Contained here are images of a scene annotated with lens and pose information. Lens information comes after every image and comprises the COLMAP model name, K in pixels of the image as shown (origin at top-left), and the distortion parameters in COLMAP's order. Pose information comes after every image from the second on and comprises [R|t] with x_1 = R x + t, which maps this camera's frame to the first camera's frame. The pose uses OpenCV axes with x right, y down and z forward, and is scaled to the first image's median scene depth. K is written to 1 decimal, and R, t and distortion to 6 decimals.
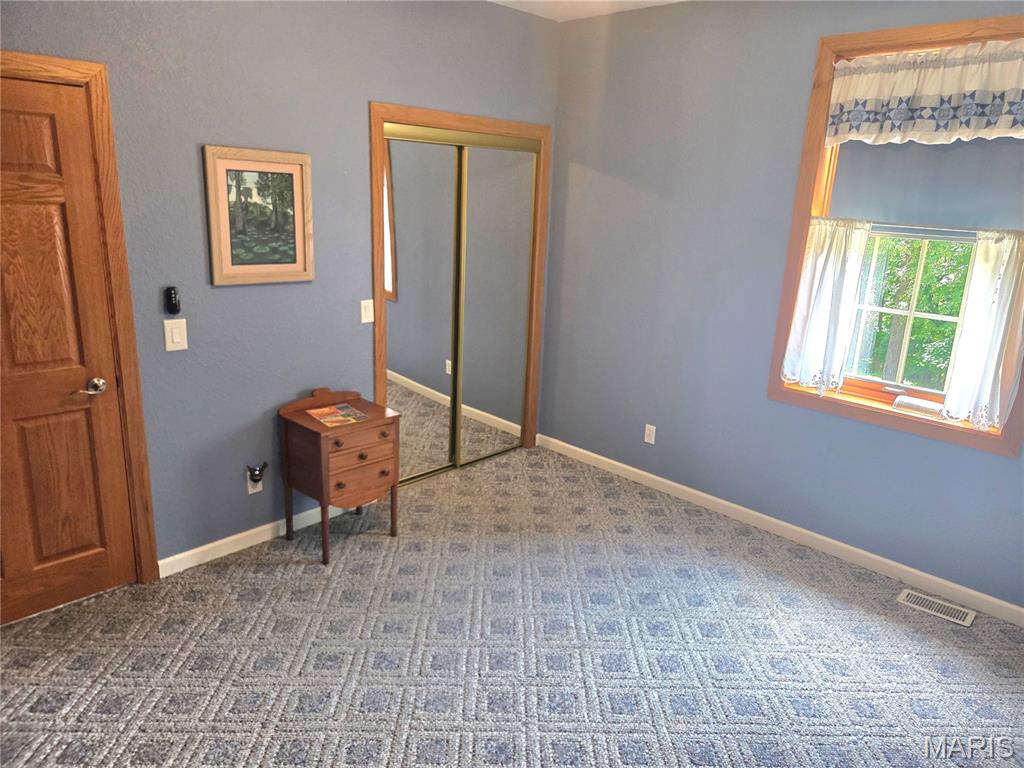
lens RADIAL K [[682.6, 0, 512.0], [0, 682.6, 384.0], [0, 0, 1]] dist [0.026879, -0.004450]
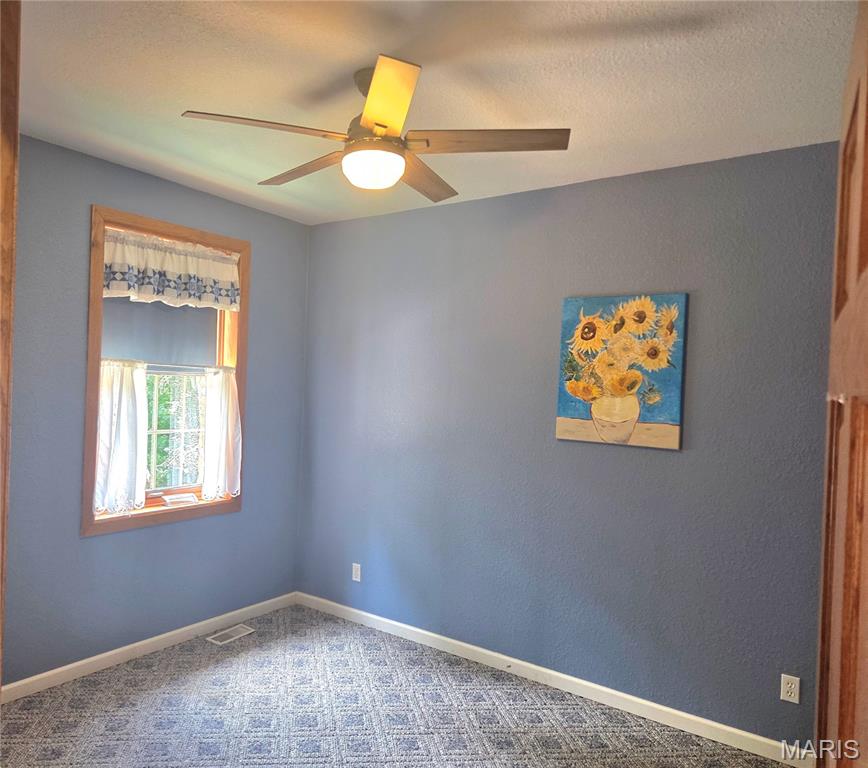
lens RADIAL K [[644.3, 0, 434.0], [0, 644.3, 384.0], [0, 0, 1]] dist [0.002216, 0.001278]
pose [[-0.139315, -0.063596, 0.988204, -0.687683], [0.216248, 0.971896, 0.093033, -0.196435], [-0.966348, 0.226658, -0.121648, 0.661222]]
